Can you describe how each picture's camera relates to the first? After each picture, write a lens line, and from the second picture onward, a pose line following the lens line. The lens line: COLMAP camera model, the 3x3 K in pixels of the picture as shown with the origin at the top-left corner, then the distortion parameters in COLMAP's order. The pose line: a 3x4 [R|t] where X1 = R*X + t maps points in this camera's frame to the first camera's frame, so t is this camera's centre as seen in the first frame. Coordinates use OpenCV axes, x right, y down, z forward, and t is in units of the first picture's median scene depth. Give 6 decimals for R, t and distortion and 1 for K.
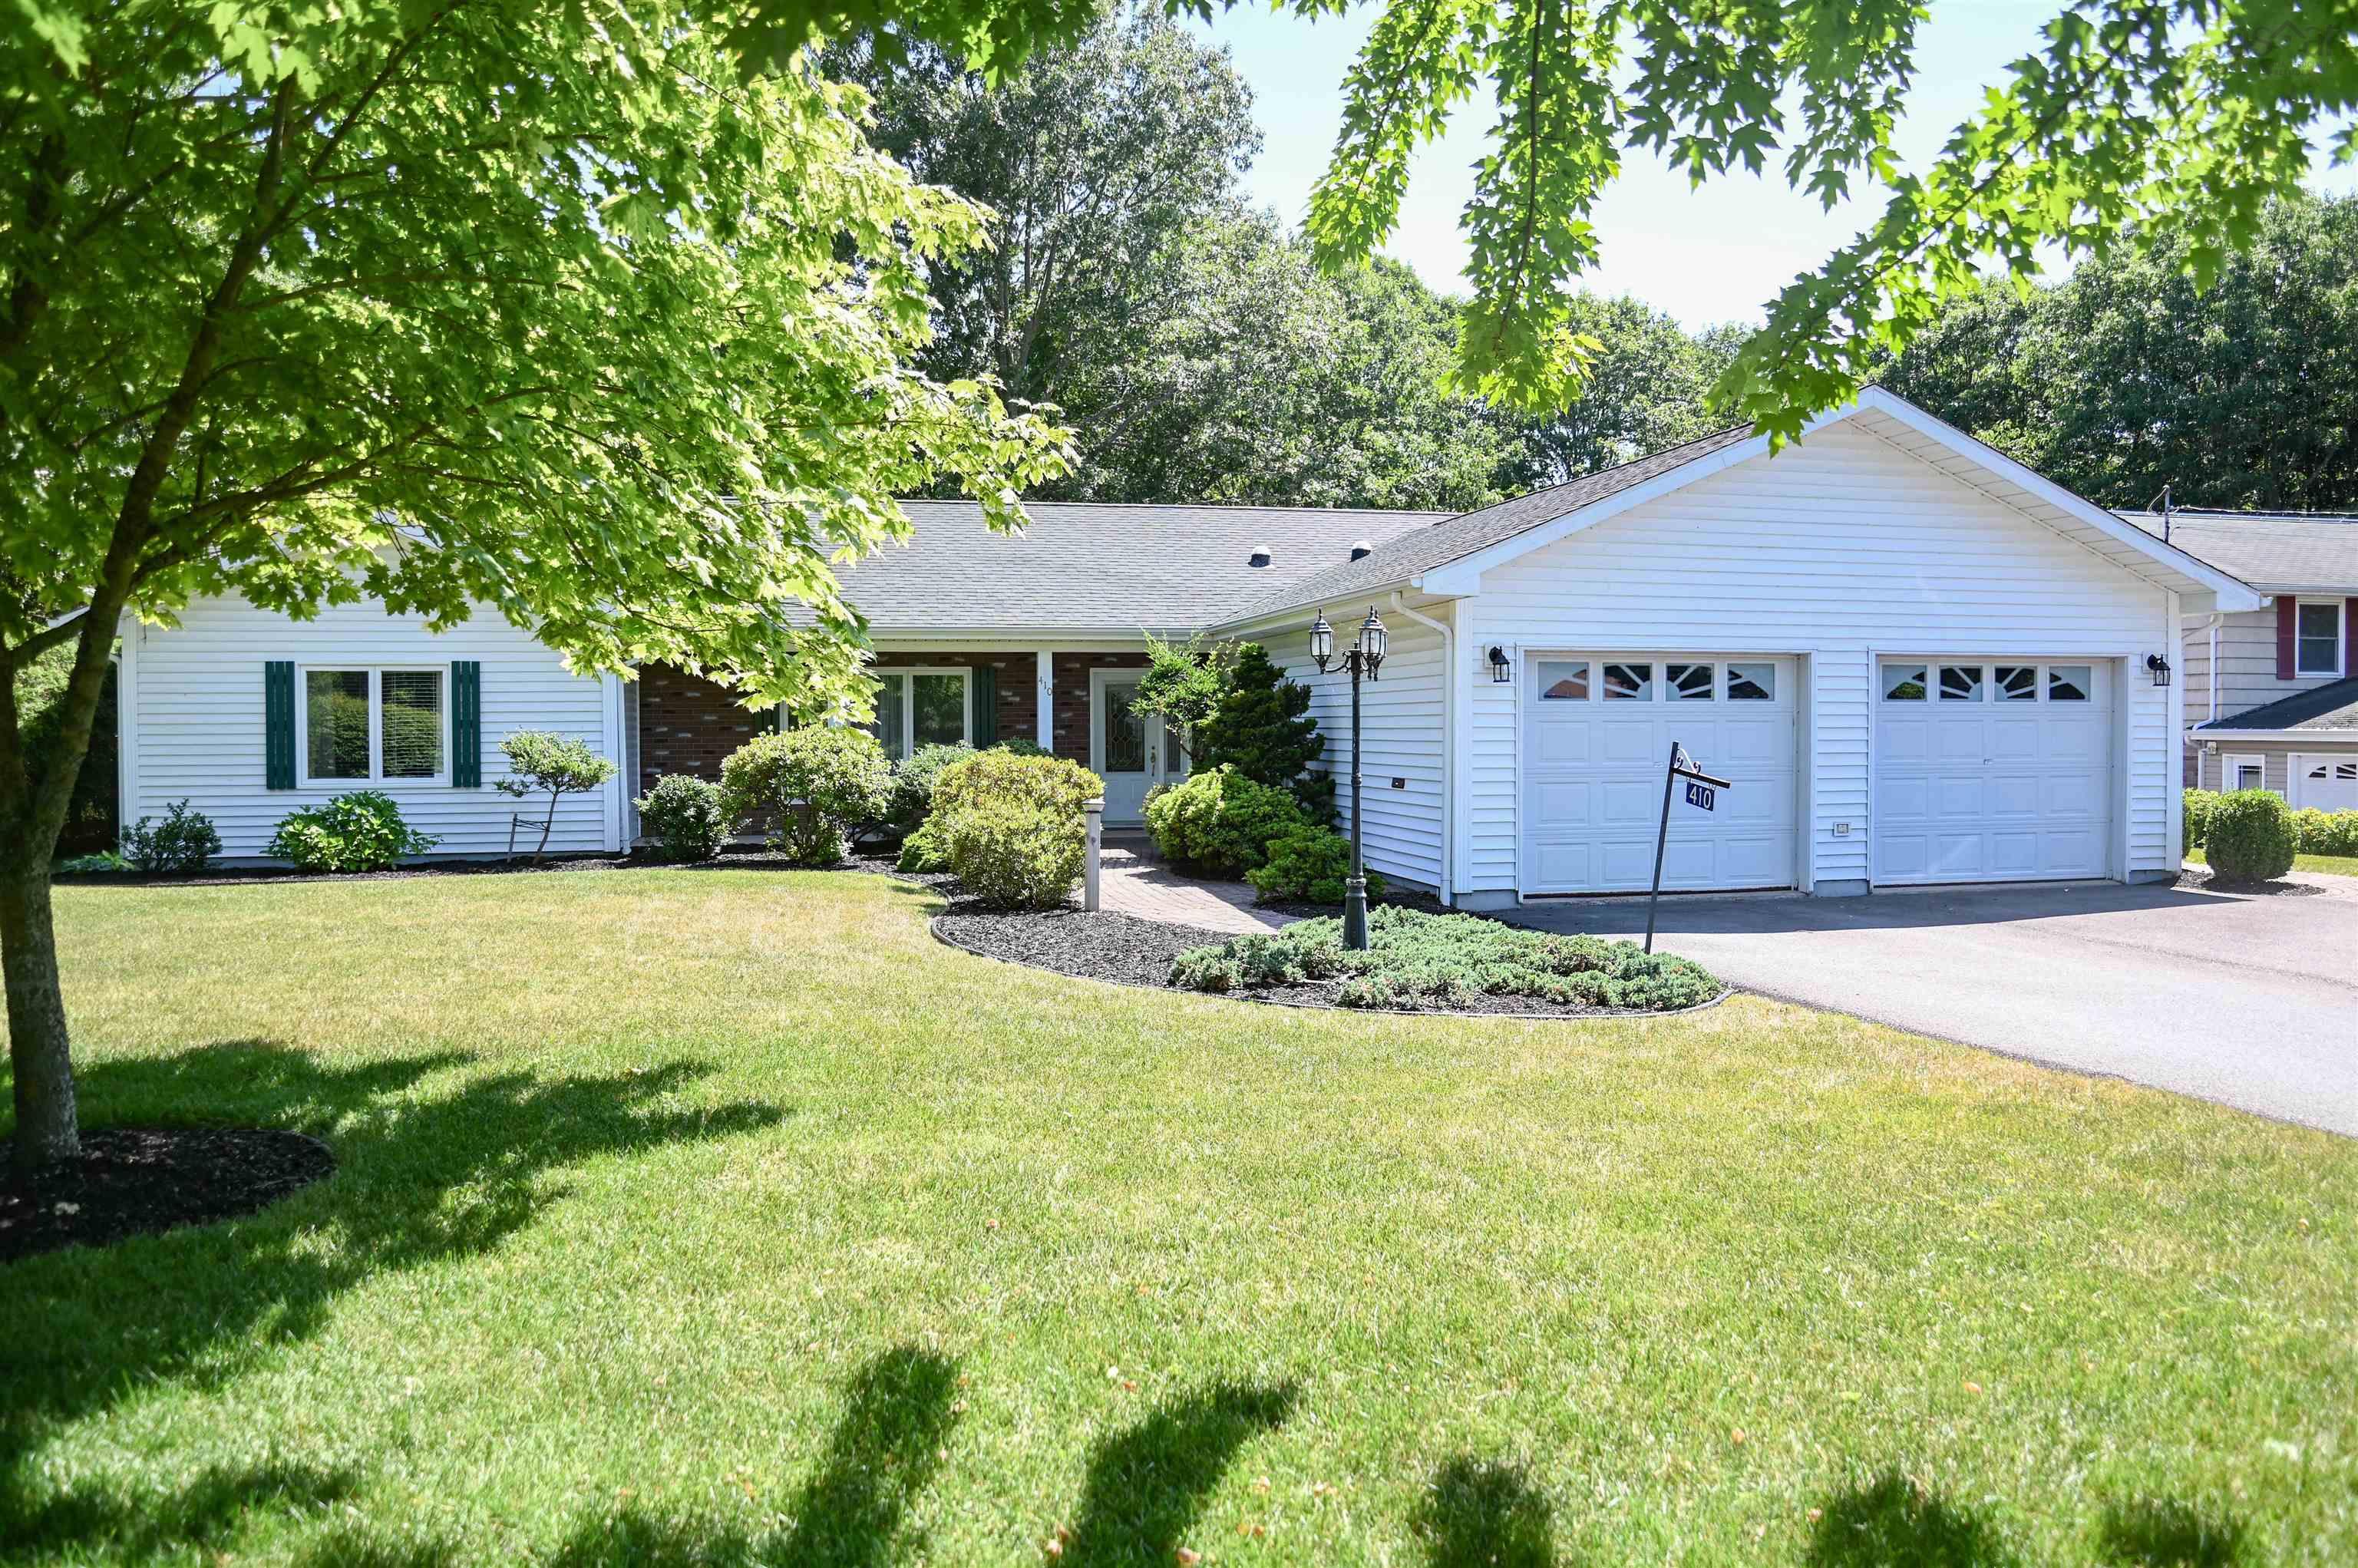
lens RADIAL K [[1665.1, 0, 1179.9], [0, 1665.1, 802.8], [0, 0, 1]] dist [-0.032208, -0.004207]
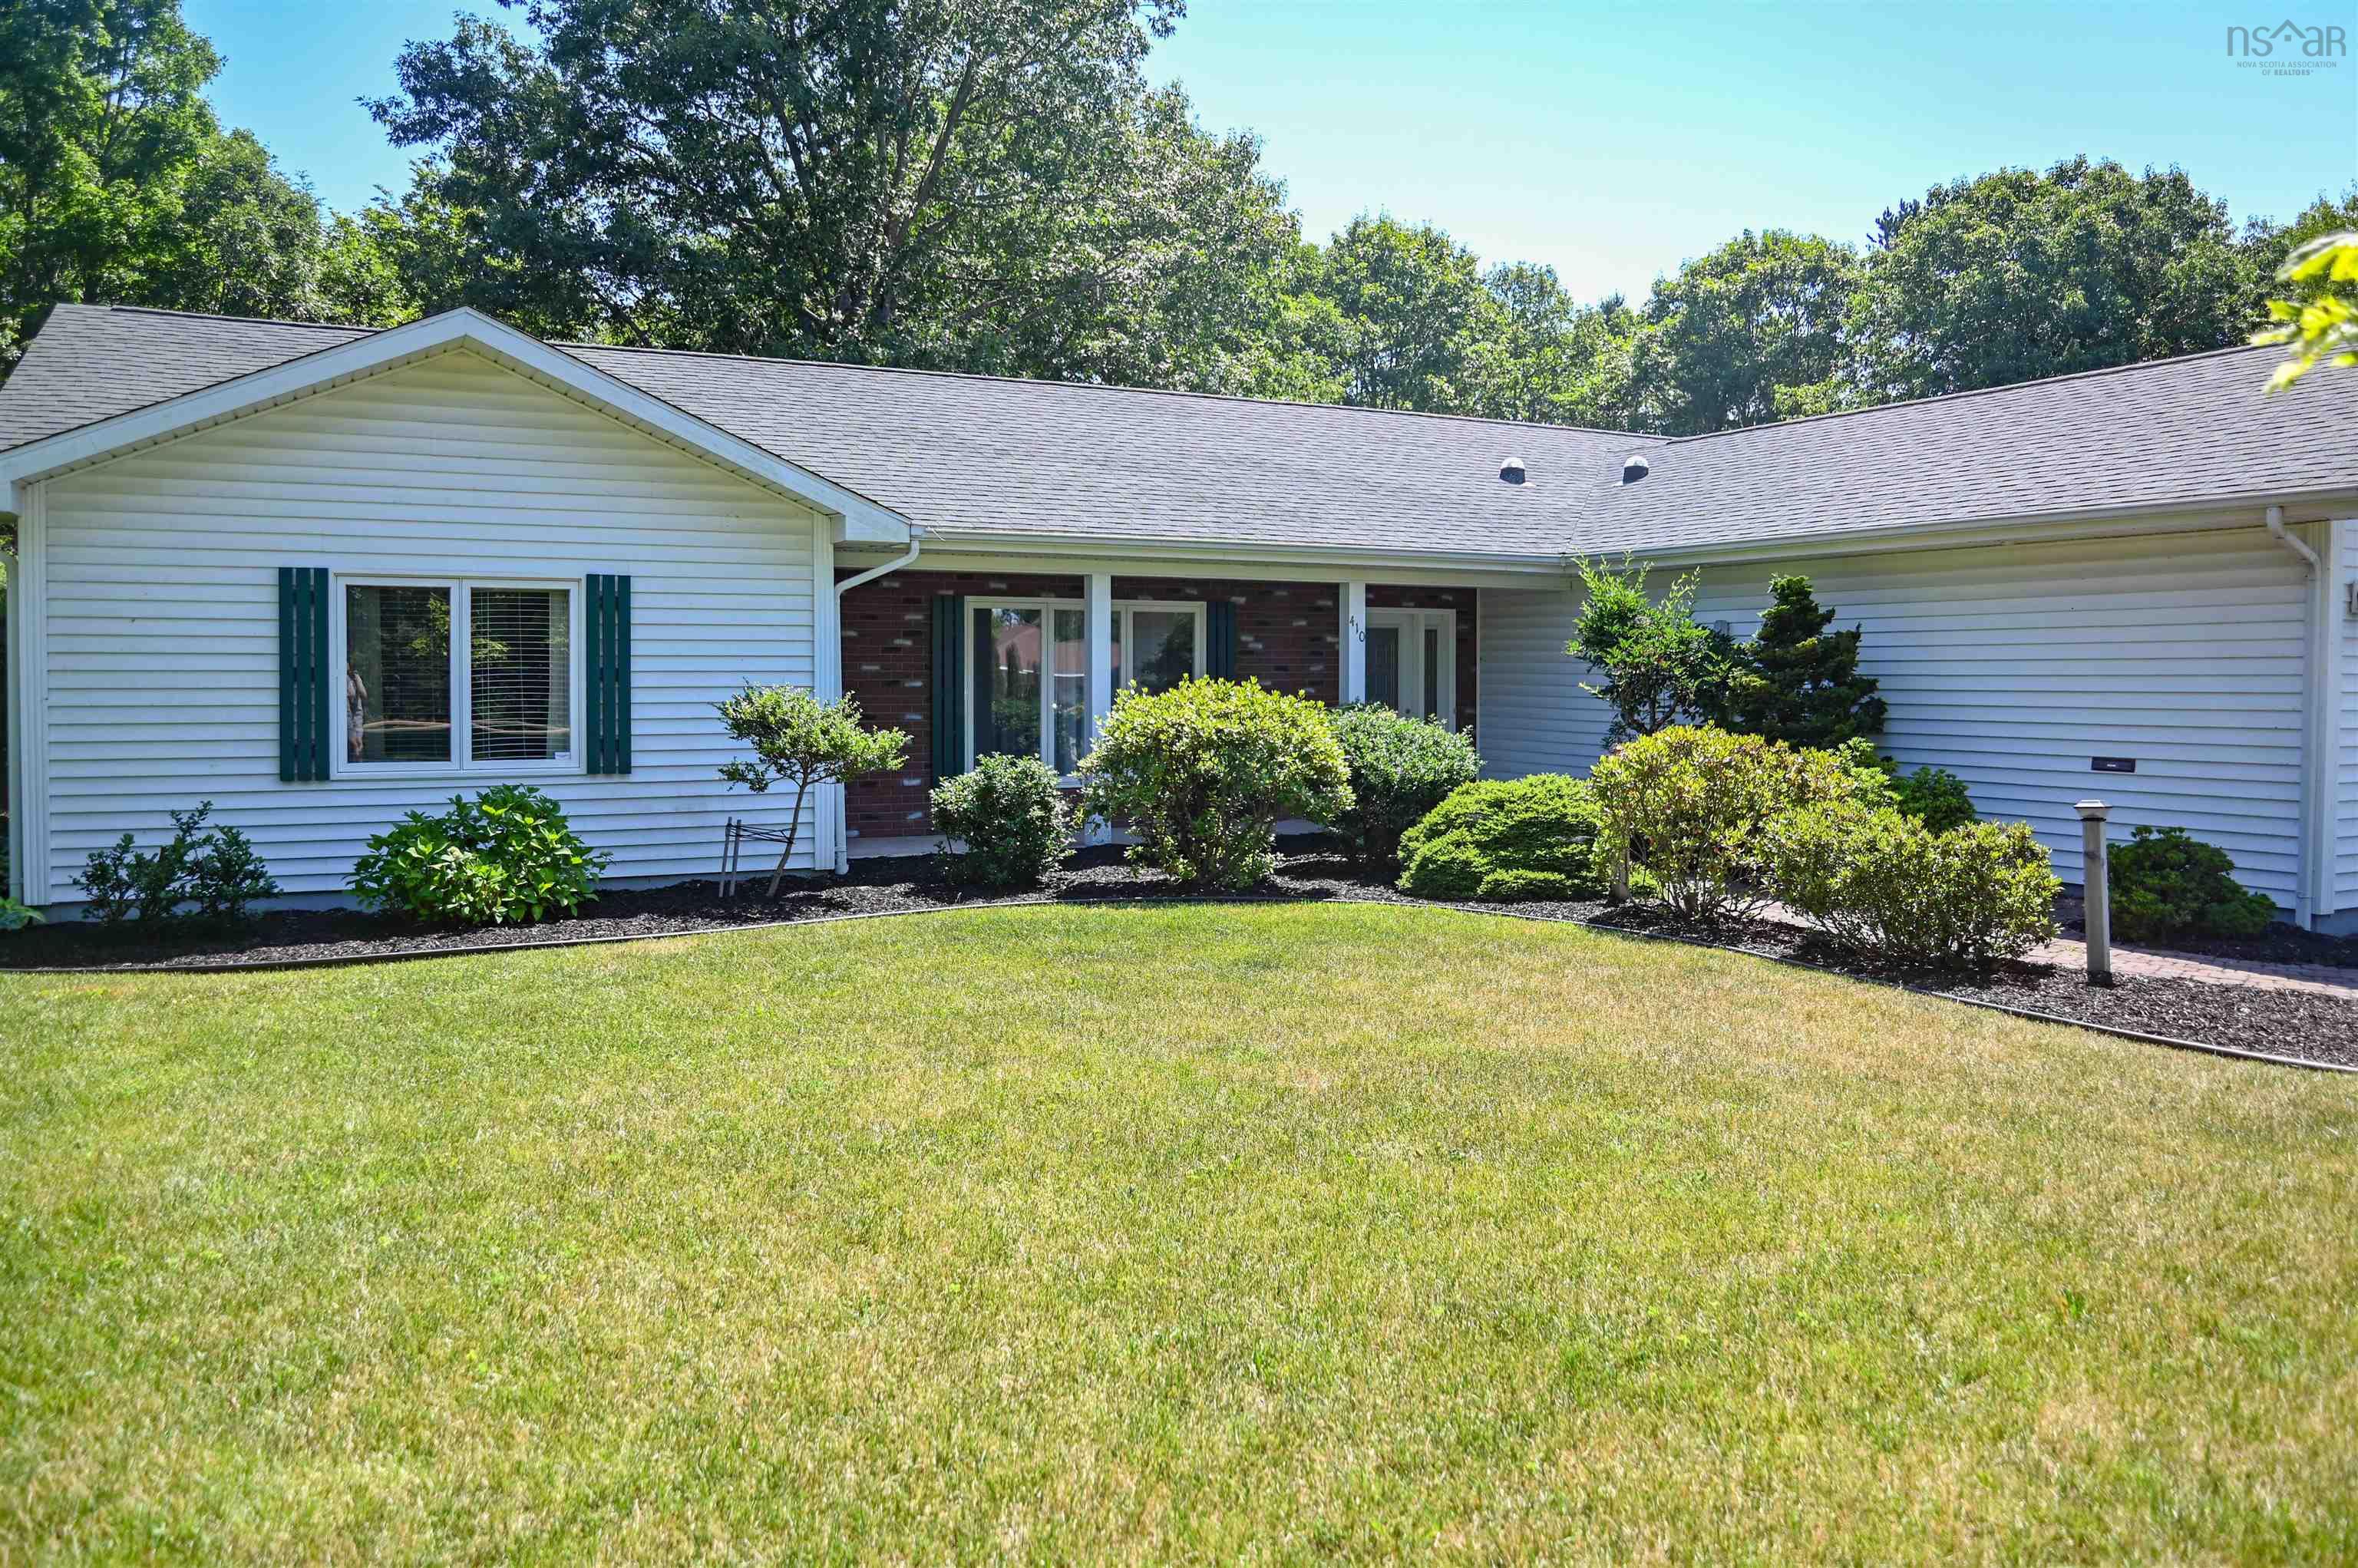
lens RADIAL K [[1665.1, 0, 1180.2], [0, 1665.1, 788.9], [0, 0, 1]] dist [-0.032208, -0.004207]
pose [[0.960848, -0.013289, 0.276757, -0.407482], [0.006634, 0.999666, 0.024968, -0.018420], [-0.276996, -0.022154, 0.960616, 0.335769]]
